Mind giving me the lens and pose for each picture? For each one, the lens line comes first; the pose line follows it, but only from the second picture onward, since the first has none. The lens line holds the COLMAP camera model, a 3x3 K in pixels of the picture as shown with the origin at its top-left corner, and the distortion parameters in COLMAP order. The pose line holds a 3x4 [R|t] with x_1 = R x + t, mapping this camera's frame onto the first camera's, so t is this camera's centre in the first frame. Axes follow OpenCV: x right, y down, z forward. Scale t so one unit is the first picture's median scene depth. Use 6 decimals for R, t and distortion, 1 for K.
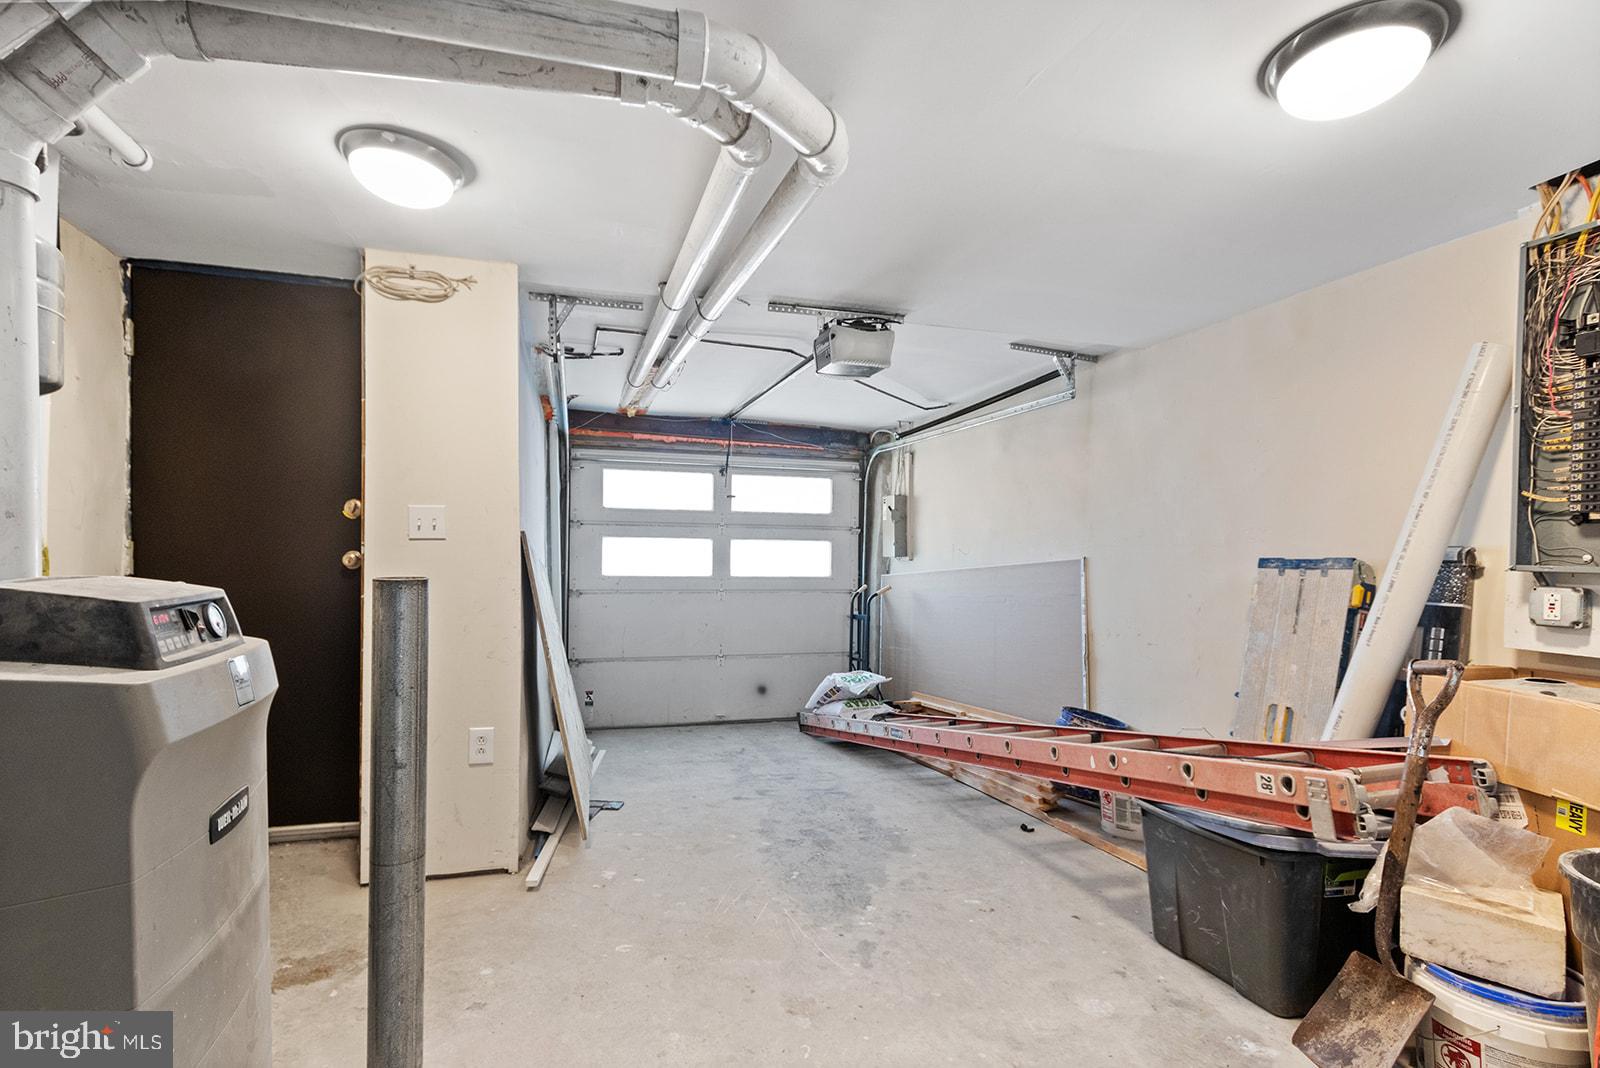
lens RADIAL K [[757.9, 0, 800.0], [0, 757.9, 534.0], [0, 0, 1]] dist [0.003448, -0.001163]
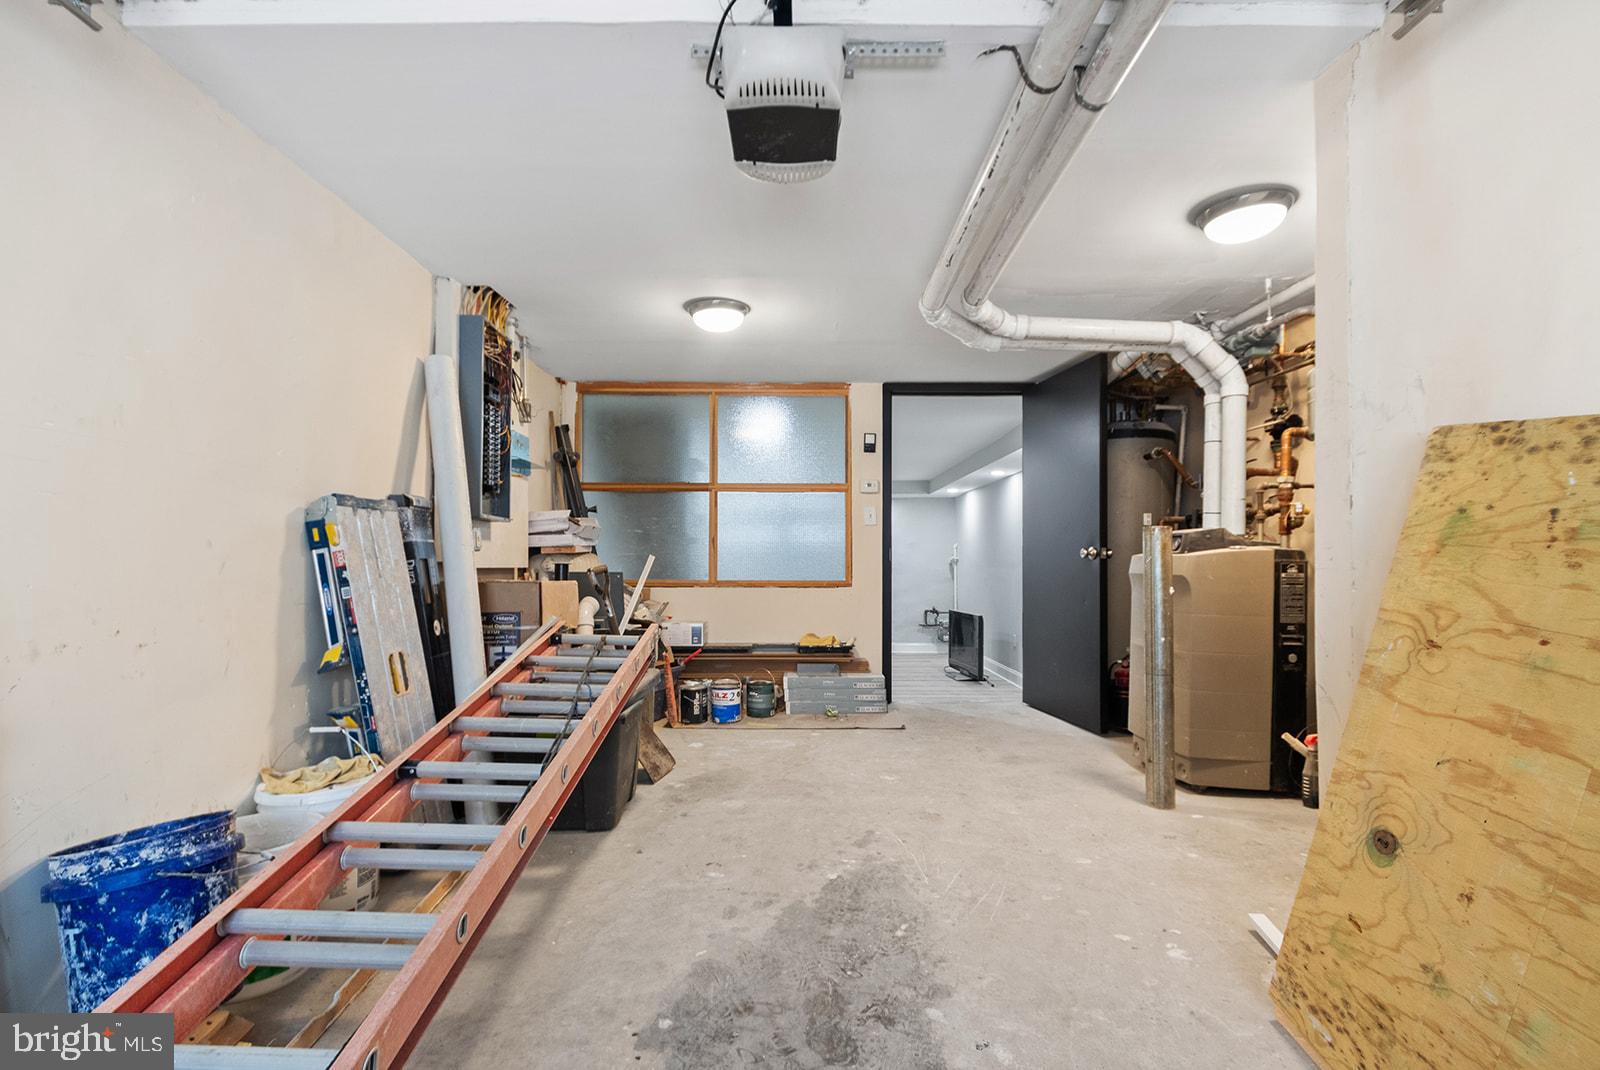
lens RADIAL K [[757.9, 0, 800.0], [0, 757.9, 535.0], [0, 0, 1]] dist [0.003448, -0.001163]
pose [[-0.960319, -0.006709, 0.278823, -0.119845], [-0.022100, 0.998398, -0.052094, 0.121823], [-0.278027, -0.056189, -0.958928, 1.854349]]
